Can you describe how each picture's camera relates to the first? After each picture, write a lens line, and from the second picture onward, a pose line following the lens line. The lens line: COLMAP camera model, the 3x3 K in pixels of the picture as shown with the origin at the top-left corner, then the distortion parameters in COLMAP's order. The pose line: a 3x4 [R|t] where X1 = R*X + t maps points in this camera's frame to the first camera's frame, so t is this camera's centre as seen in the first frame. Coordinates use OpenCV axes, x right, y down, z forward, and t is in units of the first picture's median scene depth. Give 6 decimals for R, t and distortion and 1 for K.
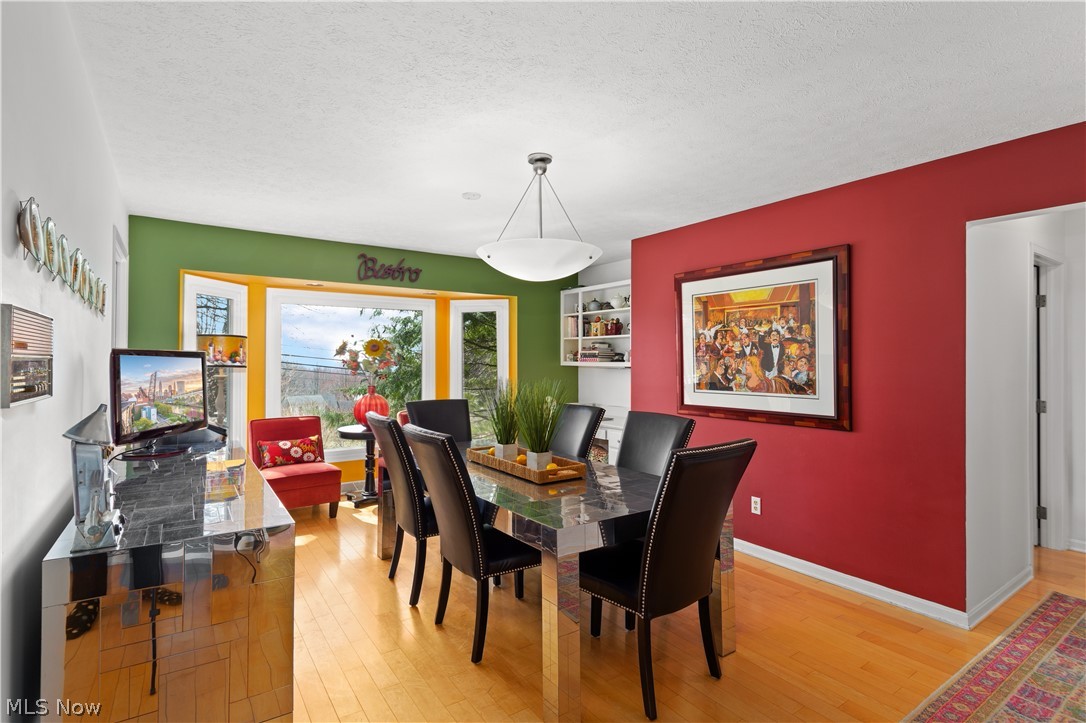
lens RADIAL K [[526.8, 0, 538.2], [0, 526.8, 358.2], [0, 0, 1]] dist [-0.000979, 0.001173]
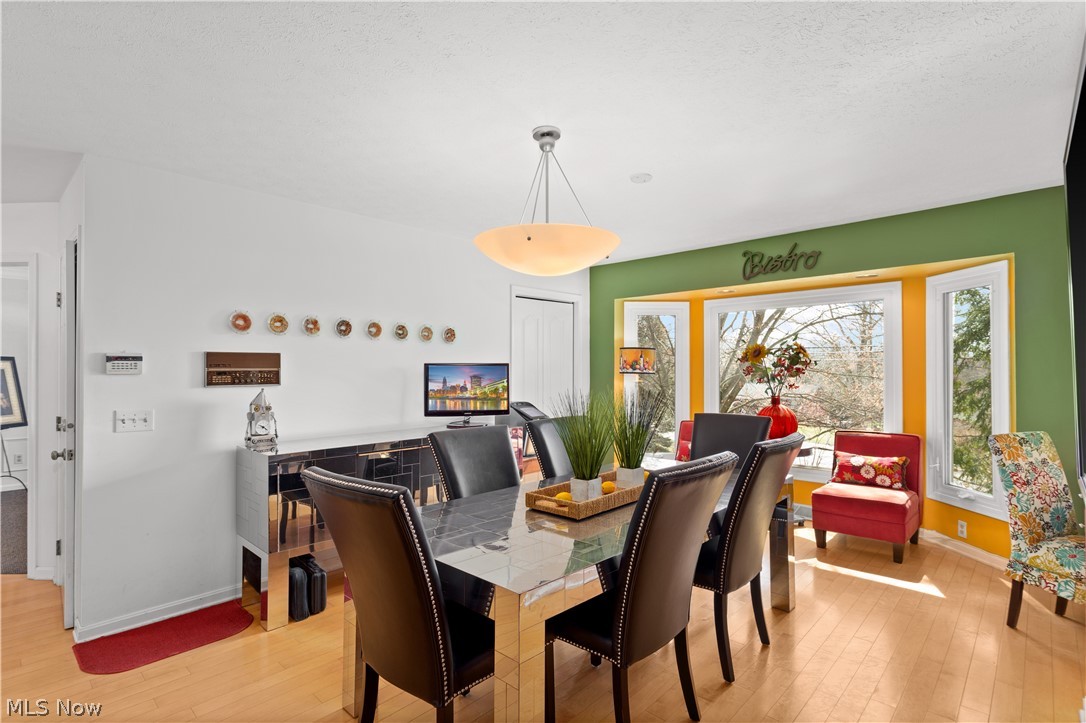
lens RADIAL K [[526.8, 0, 542.9], [0, 526.8, 361.5], [0, 0, 1]] dist [-0.000979, 0.001173]
pose [[0.225562, -0.020606, -0.974011, 0.467672], [0.008719, 0.999779, -0.019132, 0.008131], [0.974190, -0.004177, 0.225692, 0.442885]]
